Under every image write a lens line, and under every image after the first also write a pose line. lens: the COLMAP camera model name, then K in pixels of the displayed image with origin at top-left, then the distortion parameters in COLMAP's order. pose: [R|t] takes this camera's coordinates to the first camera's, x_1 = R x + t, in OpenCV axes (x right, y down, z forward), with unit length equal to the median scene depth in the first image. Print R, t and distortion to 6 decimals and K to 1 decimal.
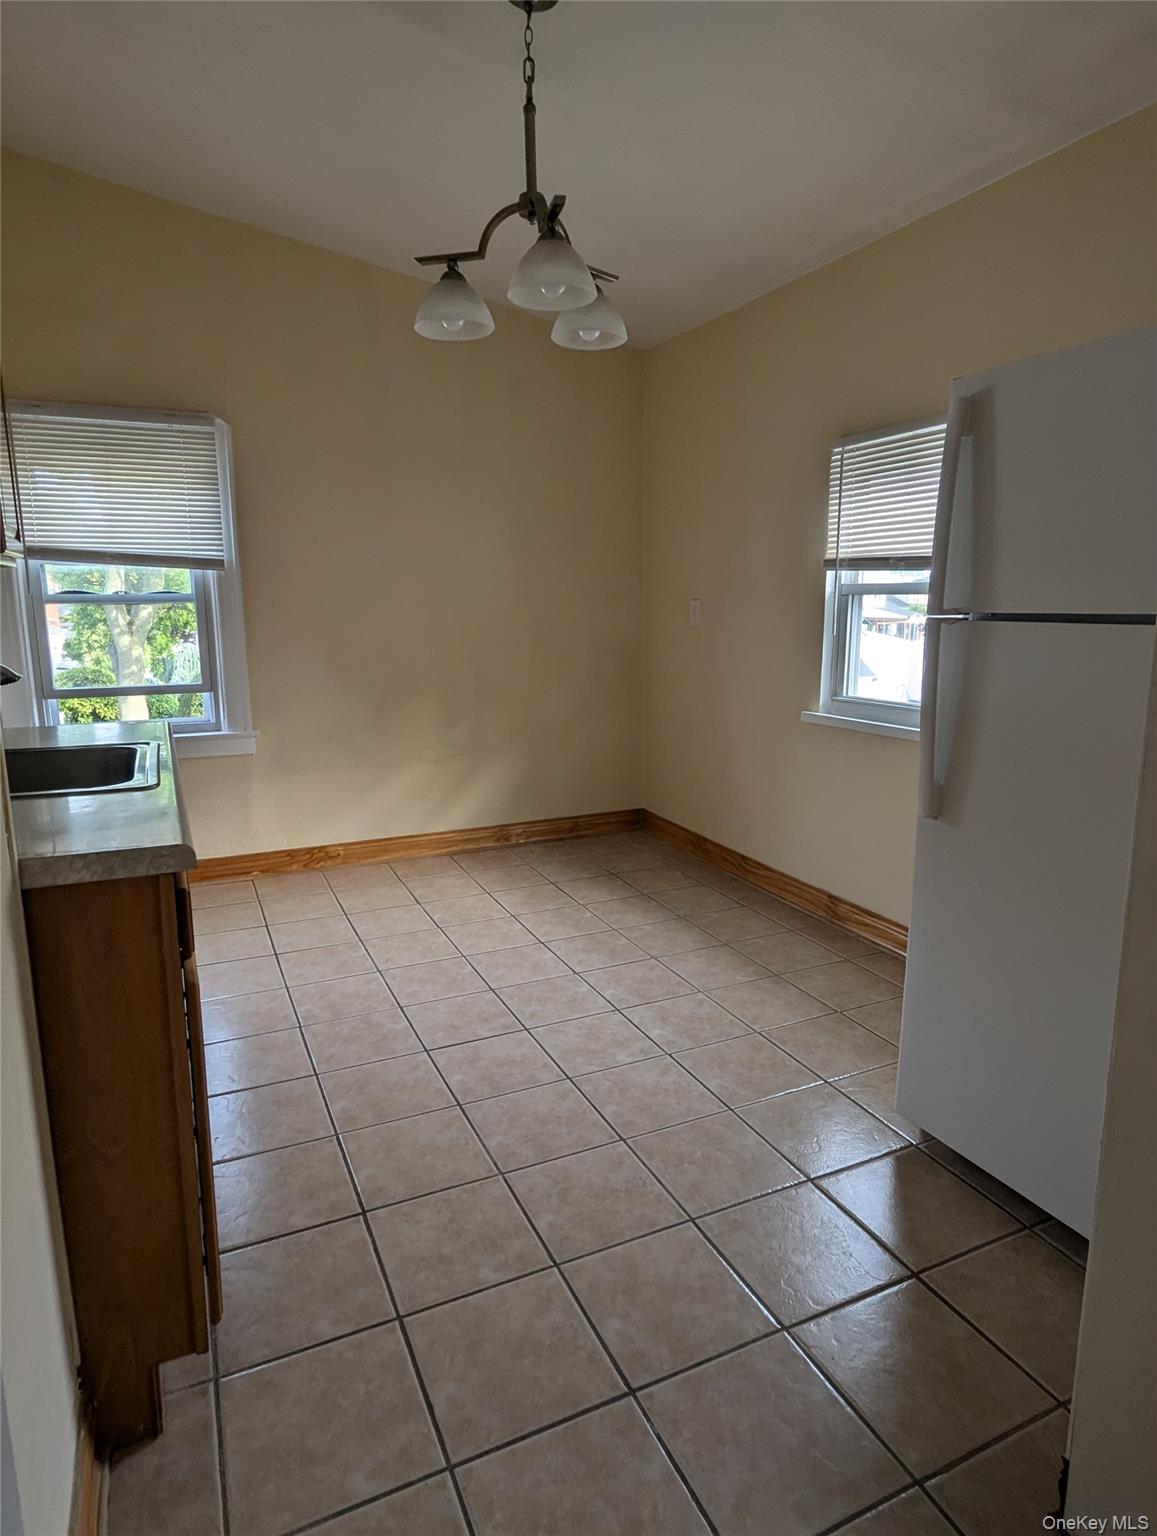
lens RADIAL K [[914.1, 0, 578.5], [0, 914.1, 768.0], [0, 0, 1]] dist [0.003201, 0.000278]
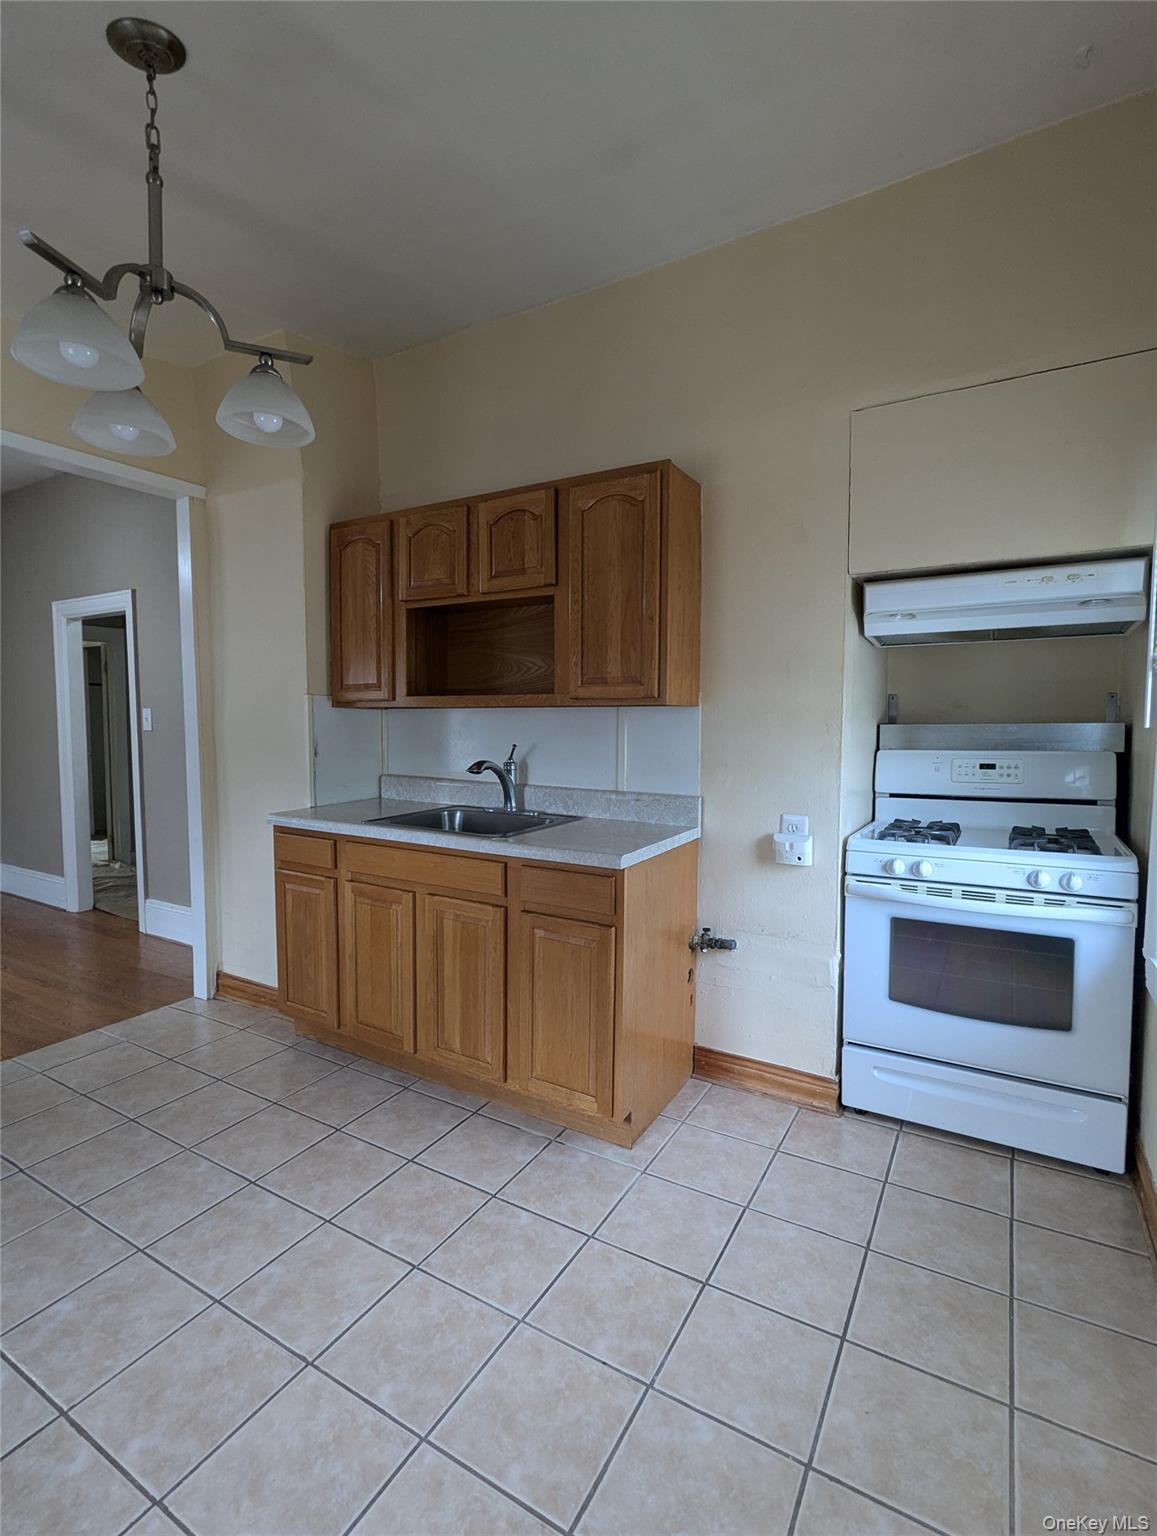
lens RADIAL K [[730.2, 0, 575.9], [0, 730.2, 770.4], [0, 0, 1]] dist [0.001677, -0.000454]
pose [[-0.827390, 0.038307, -0.560320, 0.019509], [-0.101483, 0.971052, 0.216240, -0.304657], [0.552384, 0.235777, -0.799551, 1.590966]]
